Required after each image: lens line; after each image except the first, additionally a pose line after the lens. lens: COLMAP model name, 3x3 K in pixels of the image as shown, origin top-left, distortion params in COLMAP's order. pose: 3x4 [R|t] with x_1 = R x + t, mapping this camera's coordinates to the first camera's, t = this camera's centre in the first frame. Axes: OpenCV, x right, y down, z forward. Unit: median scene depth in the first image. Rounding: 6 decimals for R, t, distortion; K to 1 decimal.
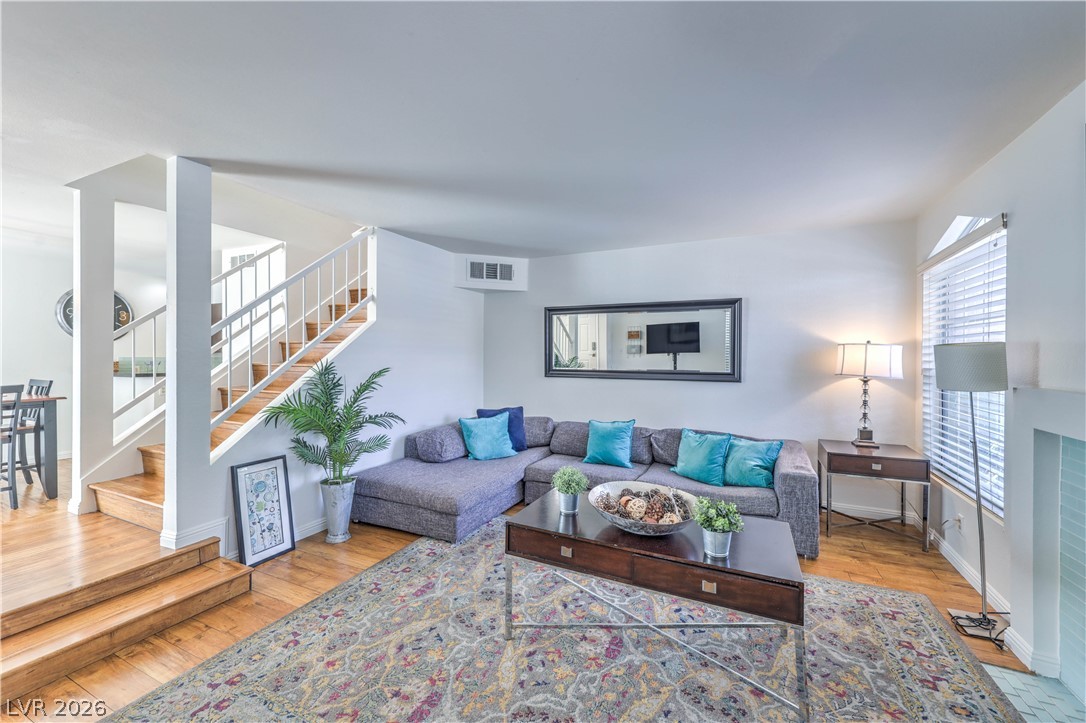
lens RADIAL K [[426.6, 0, 545.6], [0, 426.6, 359.2], [0, 0, 1]] dist [-0.000564, 0.000038]
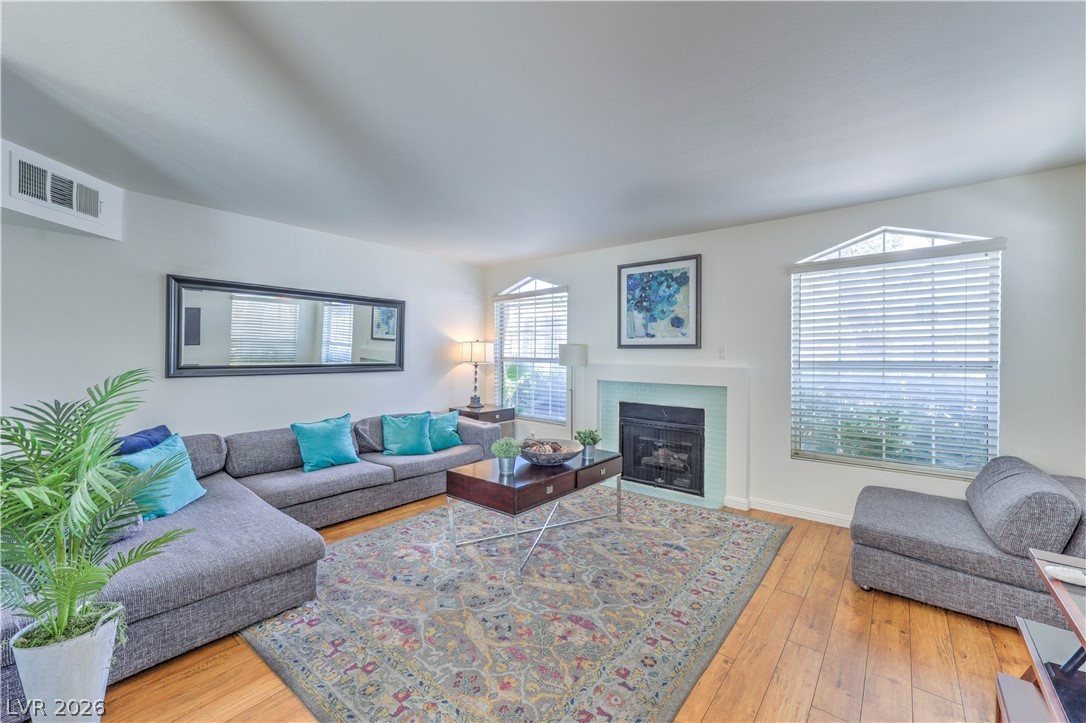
lens RADIAL K [[434.4, 0, 547.7], [0, 434.4, 349.9], [0, 0, 1]] dist [0.002594, 0.000684]
pose [[0.238749, 0.003645, 0.971074, -0.945492], [-0.000900, 0.999993, -0.003533, -0.001065], [-0.971081, -0.000030, 0.238751, 0.469061]]
